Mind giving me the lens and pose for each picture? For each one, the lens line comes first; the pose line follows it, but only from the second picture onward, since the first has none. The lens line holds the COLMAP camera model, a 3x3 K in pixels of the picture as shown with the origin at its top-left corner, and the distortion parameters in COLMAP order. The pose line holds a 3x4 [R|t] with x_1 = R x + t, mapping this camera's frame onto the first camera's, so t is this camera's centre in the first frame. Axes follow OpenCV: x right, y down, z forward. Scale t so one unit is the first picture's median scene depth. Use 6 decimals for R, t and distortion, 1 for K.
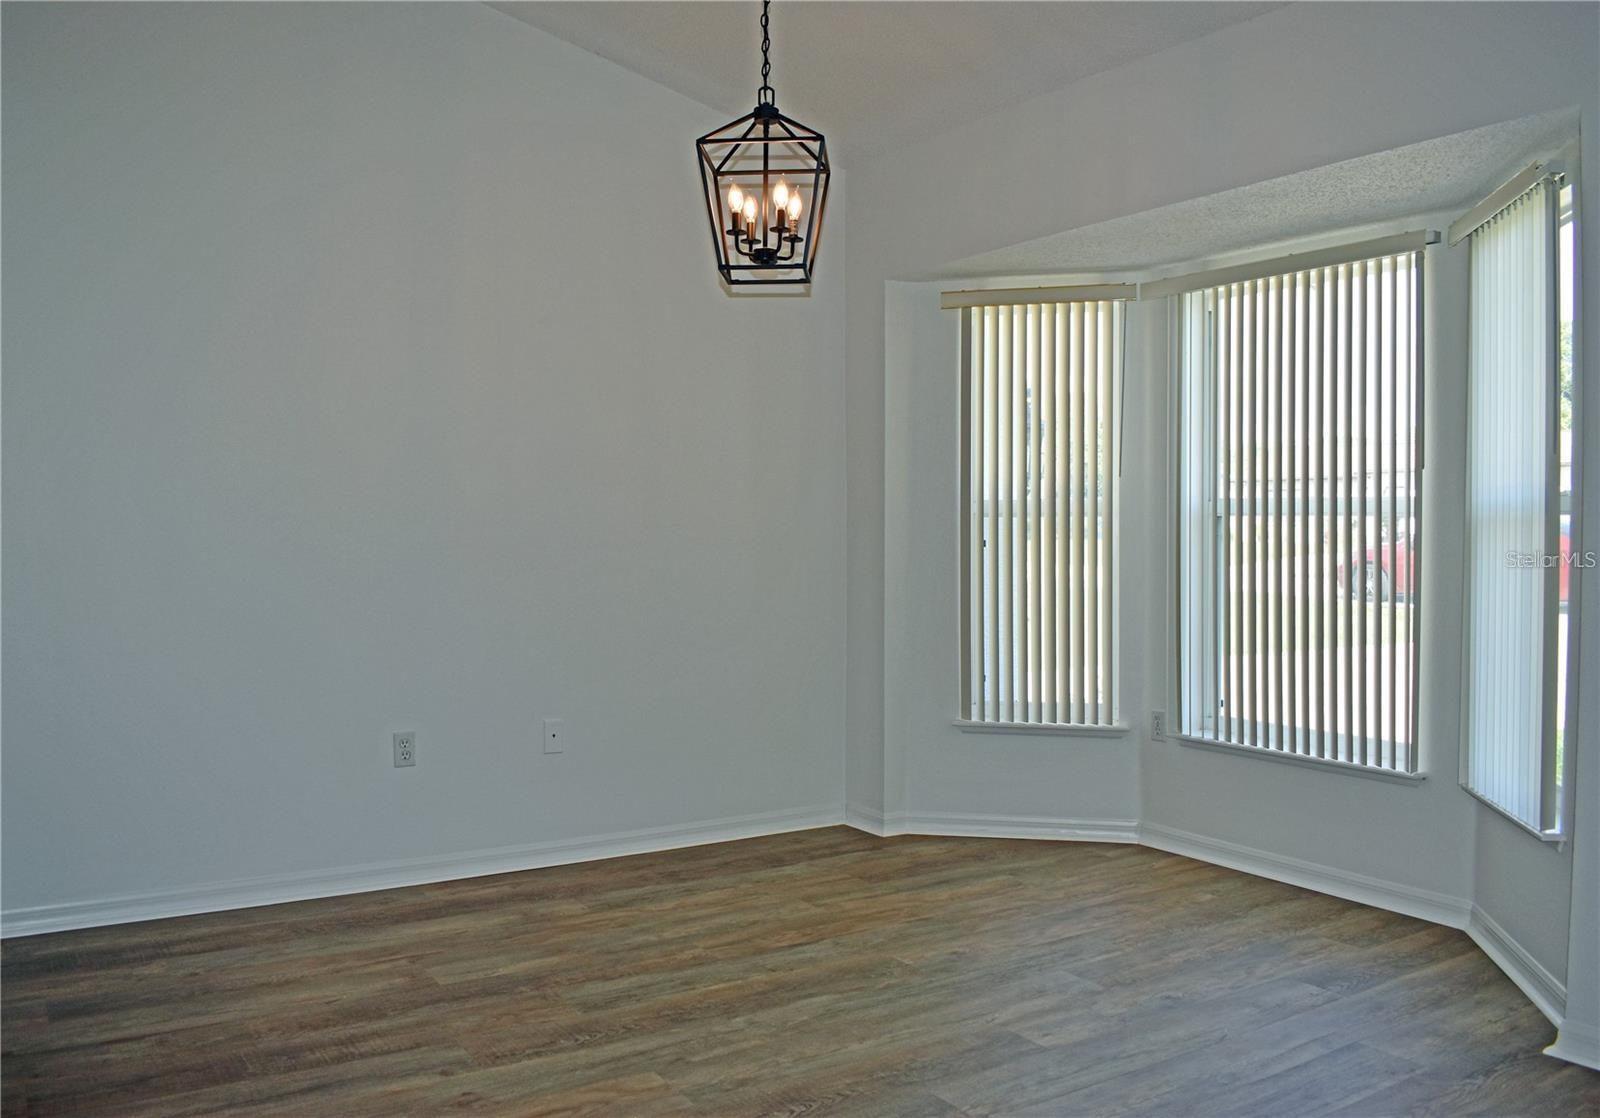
lens RADIAL K [[1310.4, 0, 800.0], [0, 1310.4, 559.0], [0, 0, 1]] dist [-0.086244, 0.005275]
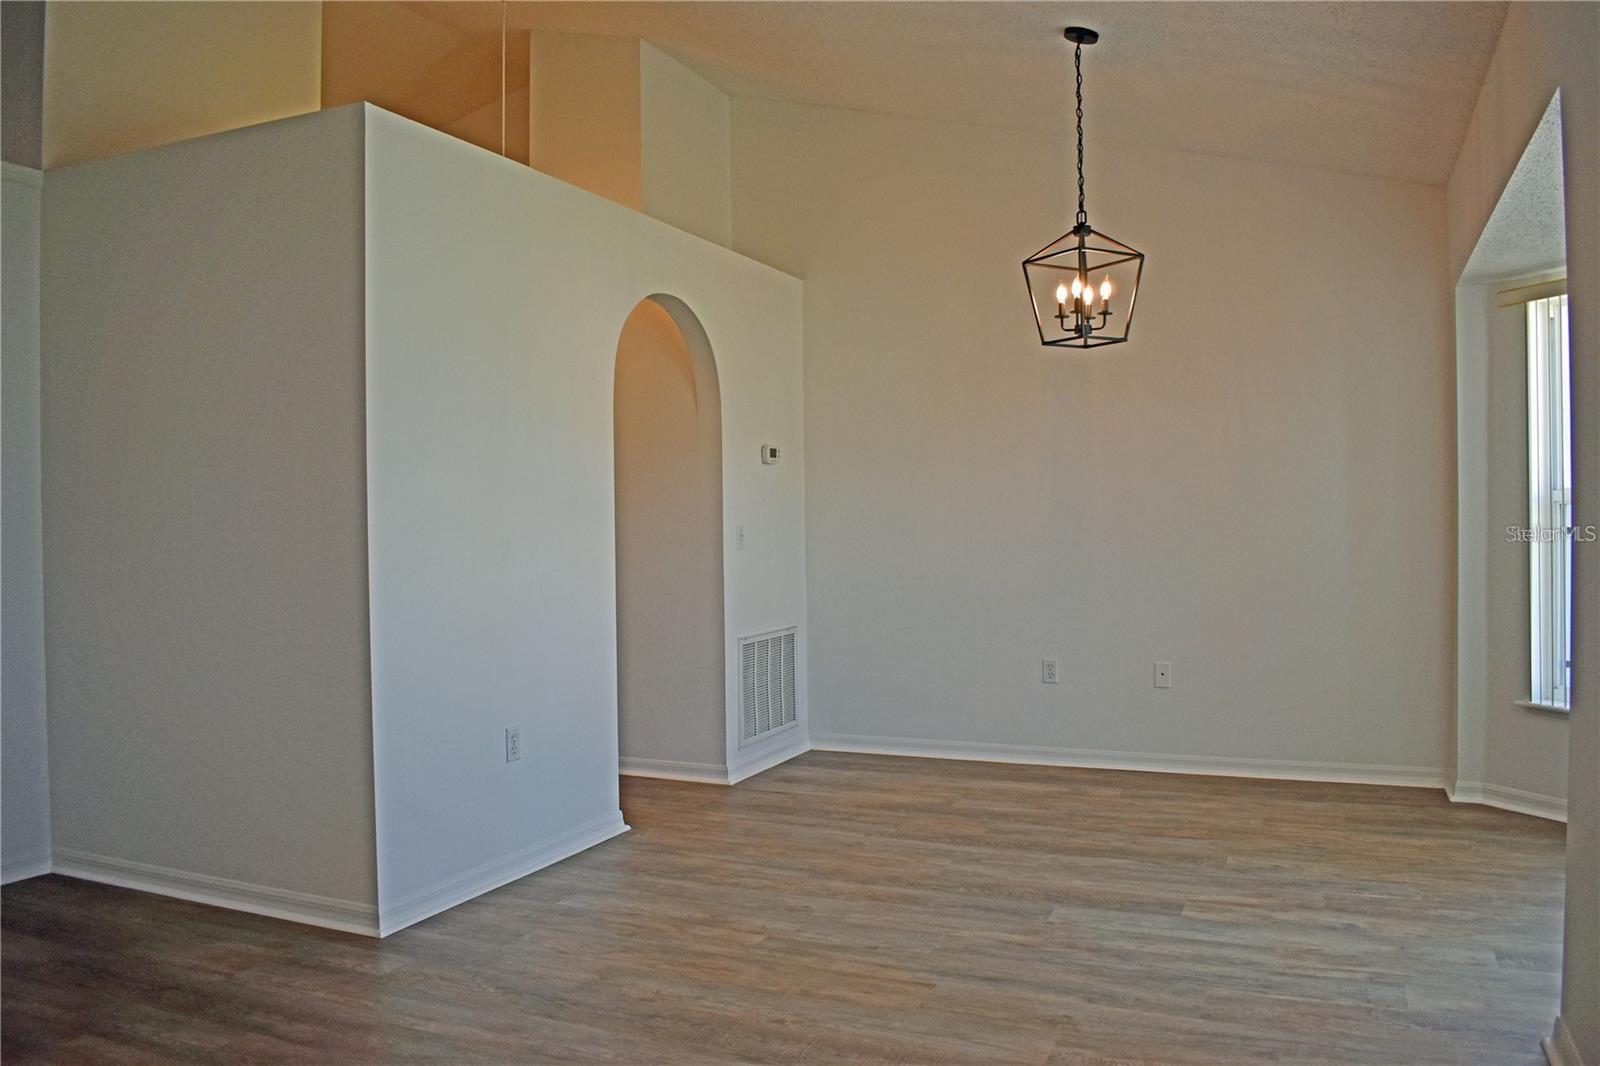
lens RADIAL K [[1244.8, 0, 800.0], [0, 1244.8, 533.0], [0, 0, 1]] dist [-0.094799, 0.016516]
pose [[0.560826, 0.003504, -0.827927, 0.817081], [-0.011456, 0.999928, -0.003528, 0.000287], [0.827855, 0.011463, 0.560825, -0.014533]]
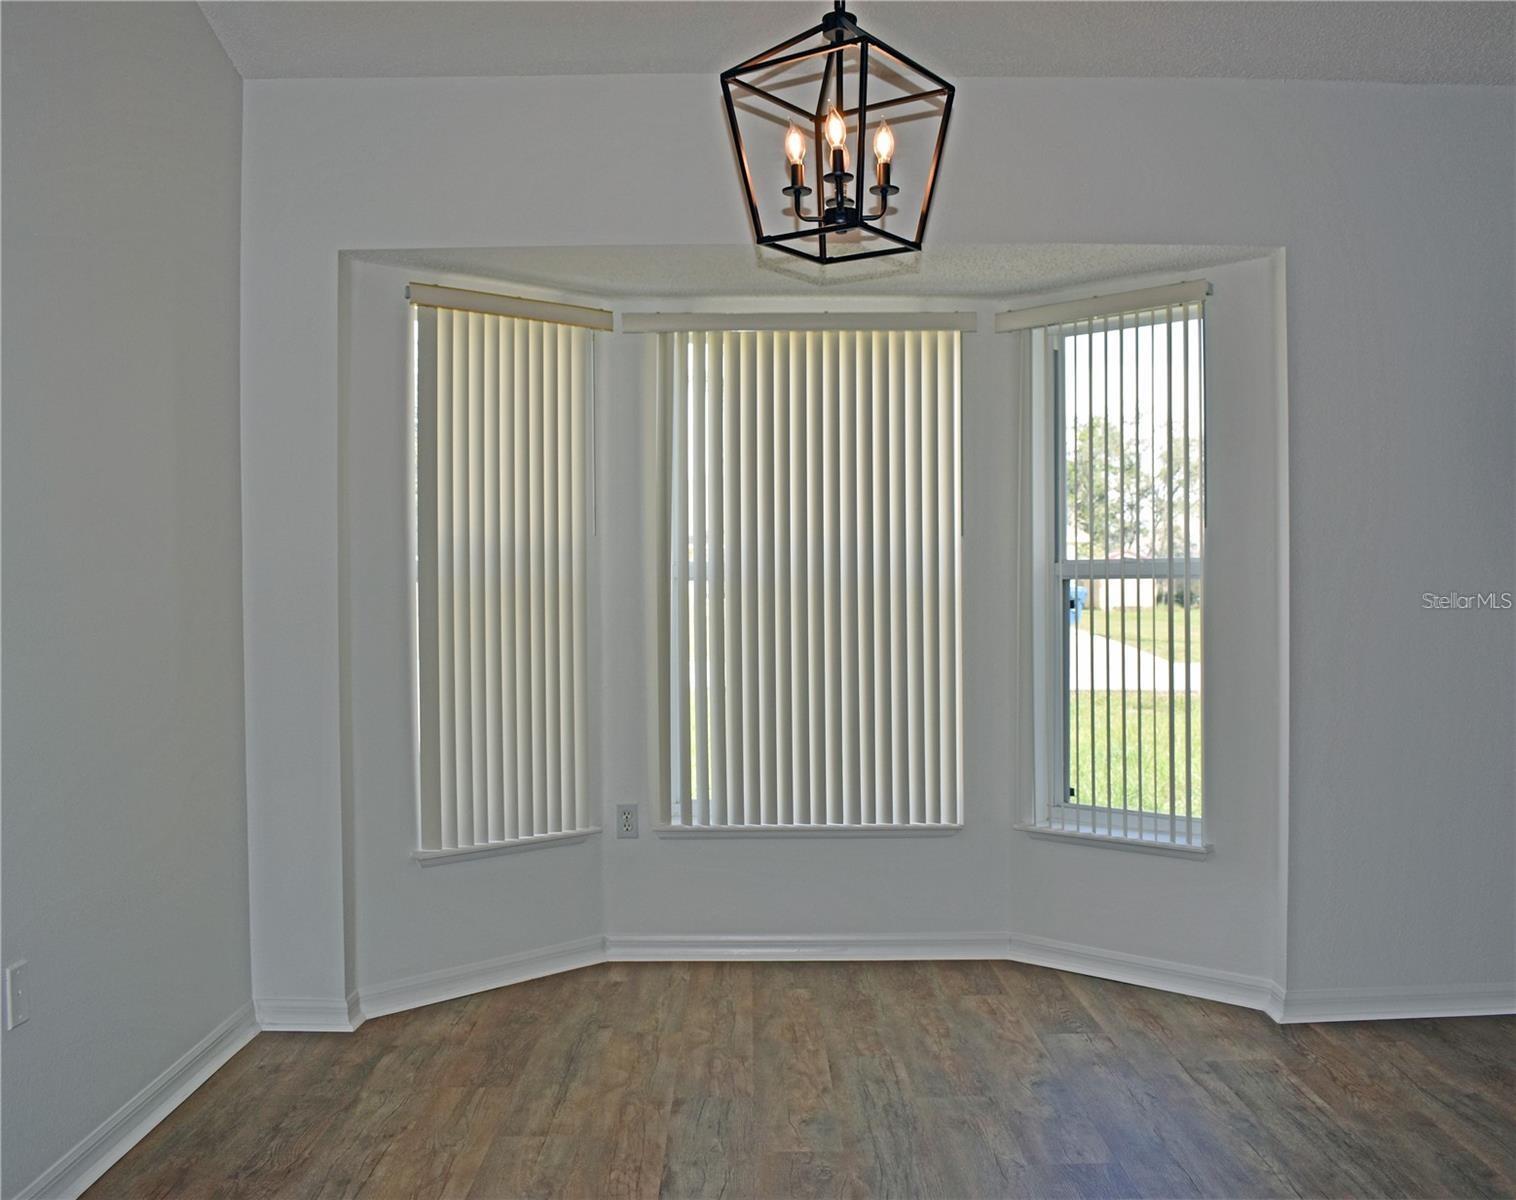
lens RADIAL K [[1403.7, 0, 758.0], [0, 1403.7, 600.0], [0, 0, 1]] dist [-0.096240, 0.016325]
pose [[0.534652, -0.012305, 0.844983, -0.622773], [0.028412, 0.999590, -0.003421, -0.019200], [-0.844594, 0.025836, 0.534783, 0.557021]]
